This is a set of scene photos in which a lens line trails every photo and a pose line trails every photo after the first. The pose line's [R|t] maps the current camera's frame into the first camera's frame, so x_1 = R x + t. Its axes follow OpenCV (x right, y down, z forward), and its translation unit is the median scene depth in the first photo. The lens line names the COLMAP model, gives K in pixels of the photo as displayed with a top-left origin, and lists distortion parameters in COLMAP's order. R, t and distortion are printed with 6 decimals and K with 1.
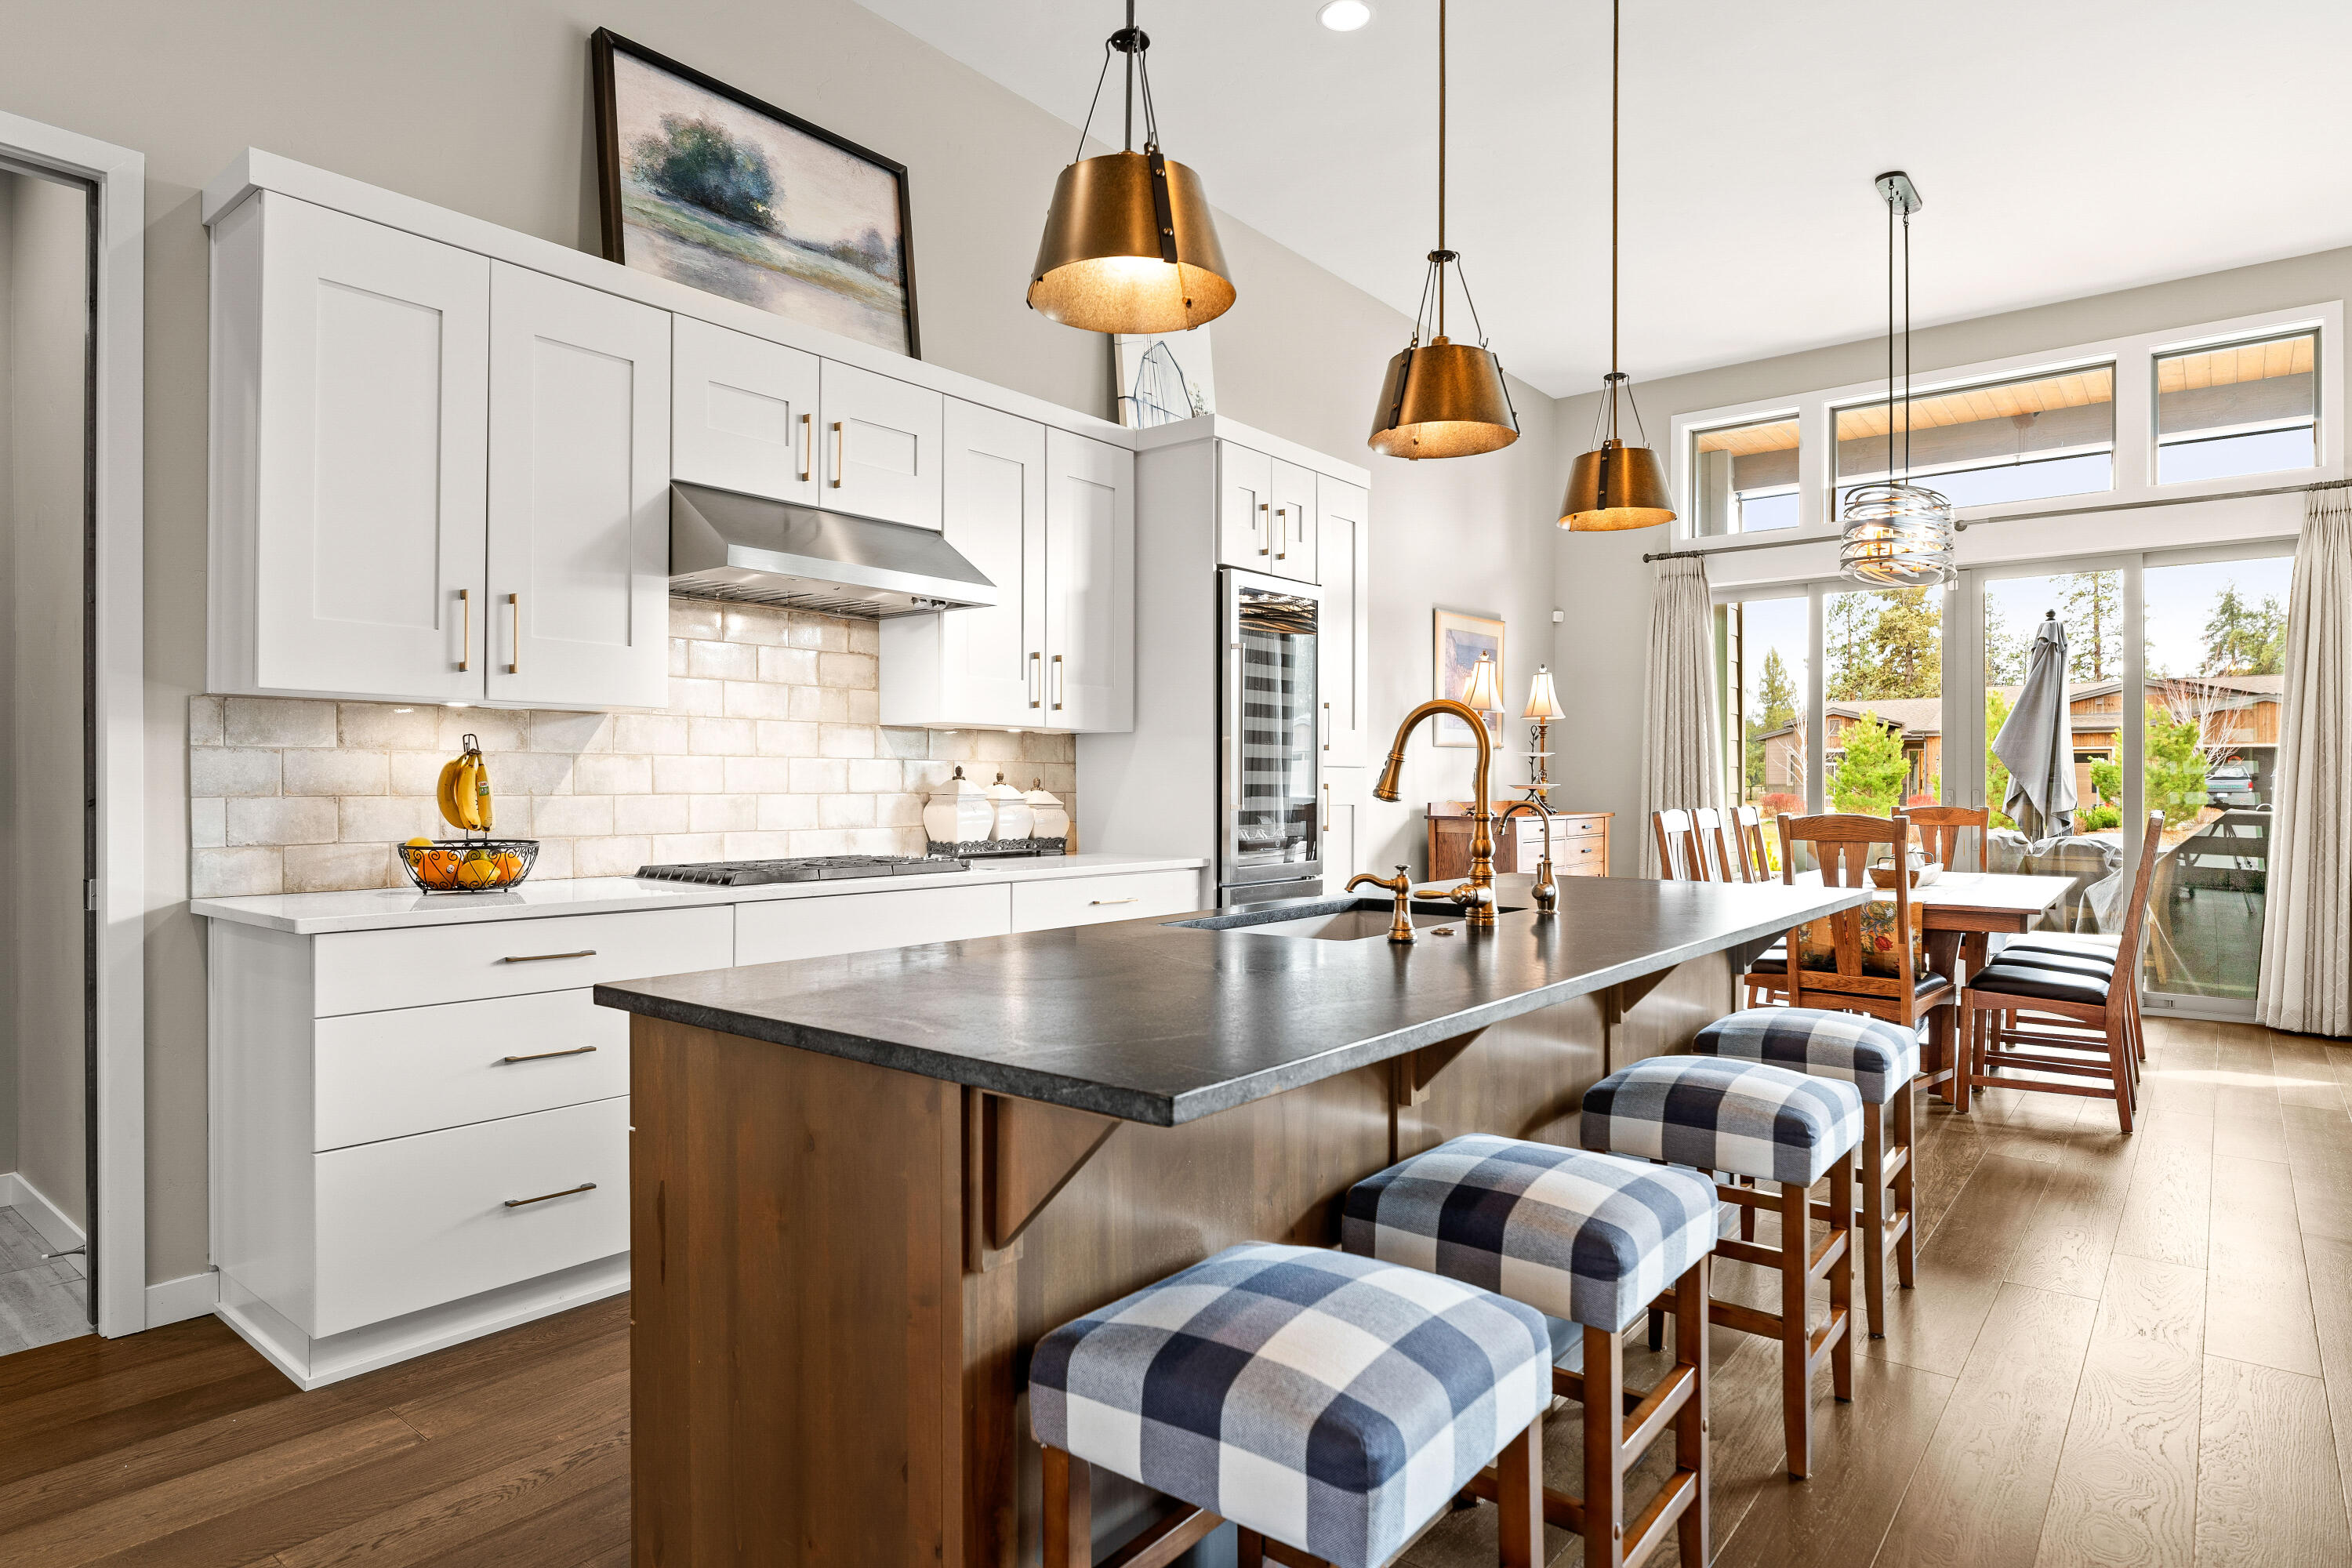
lens RADIAL K [[1287.0, 0, 1169.0], [0, 1287.0, 780.0], [0, 0, 1]] dist [-0.010949, -0.001926]
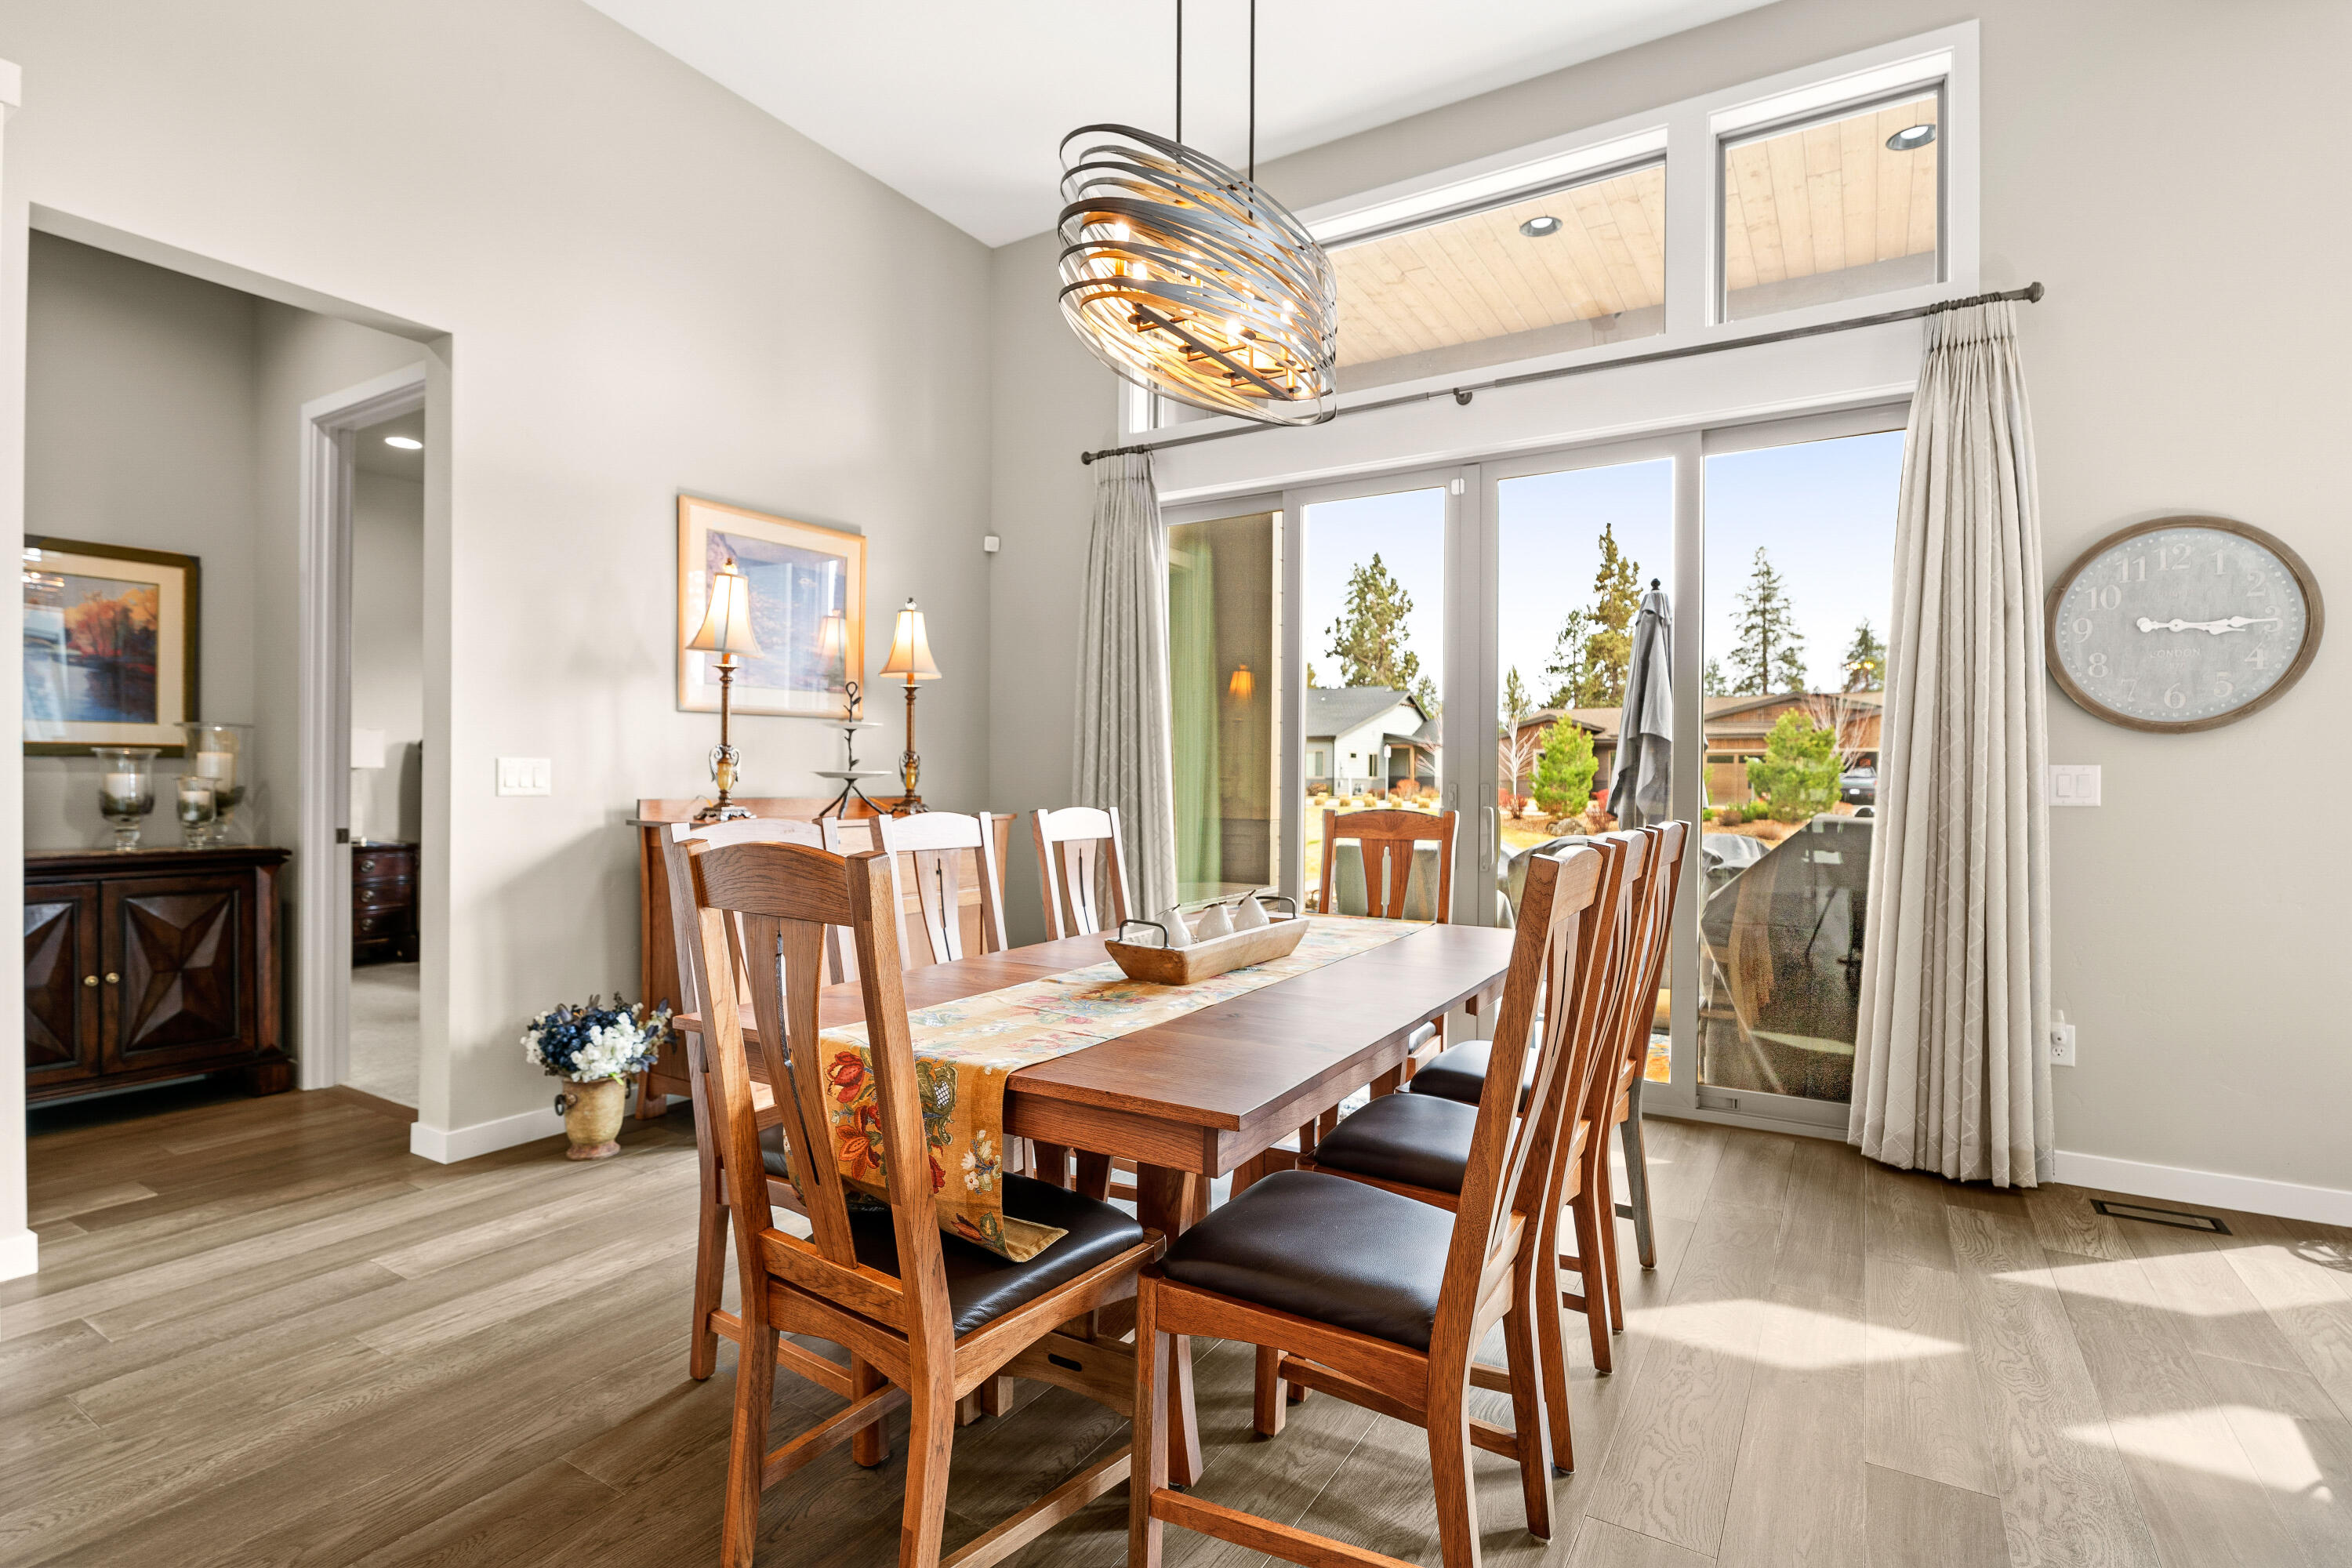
lens RADIAL K [[1107.3, 0, 1173.8], [0, 1107.3, 777.7], [0, 0, 1]] dist [-0.011566, 0.000347]
pose [[0.991036, 0.006122, 0.133457, 0.460806], [-0.006525, 0.999975, 0.002579, 0.004999], [-0.133438, -0.003427, 0.991051, 0.518055]]
